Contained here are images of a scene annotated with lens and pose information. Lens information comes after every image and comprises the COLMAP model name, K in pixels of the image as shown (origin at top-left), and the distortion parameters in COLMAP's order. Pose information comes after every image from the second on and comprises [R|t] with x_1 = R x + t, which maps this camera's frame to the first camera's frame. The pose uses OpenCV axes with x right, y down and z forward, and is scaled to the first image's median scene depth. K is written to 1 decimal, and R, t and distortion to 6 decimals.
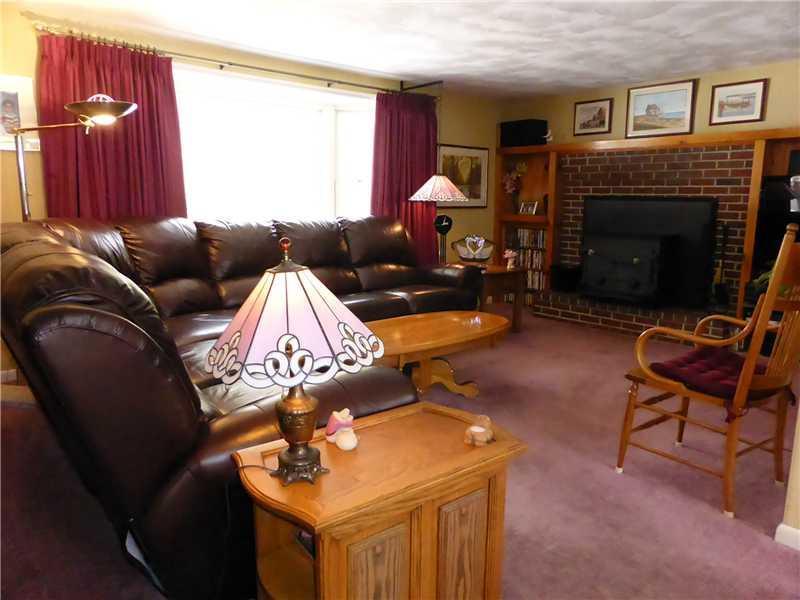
lens RADIAL K [[579.6, 0, 400.1], [0, 579.6, 301.2], [0, 0, 1]] dist [-0.015950, 0.023939]
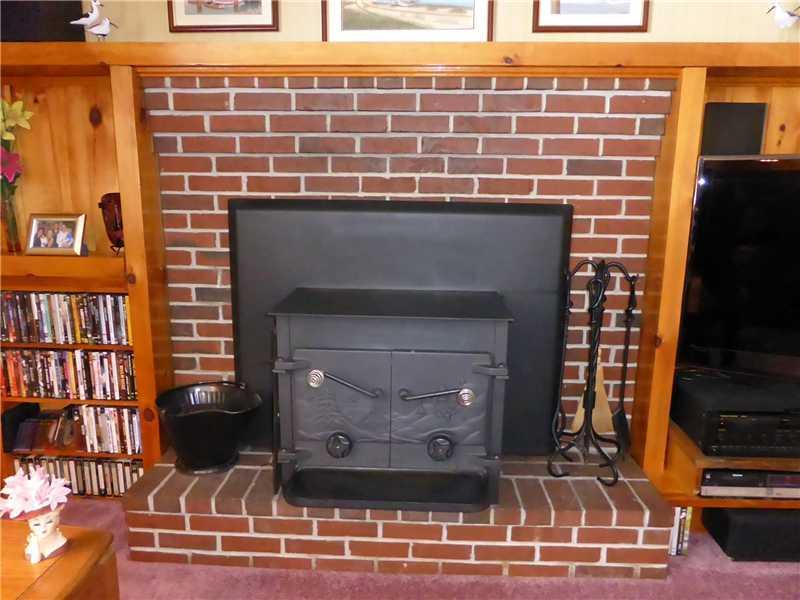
lens RADIAL K [[579.6, 0, 405.1], [0, 579.6, 299.3], [0, 0, 1]] dist [-0.015950, 0.023939]
pose [[0.690826, -0.134886, 0.710328, 0.124193], [0.125441, 0.989905, 0.065979, -0.126825], [-0.712056, 0.043525, 0.700772, 0.655024]]
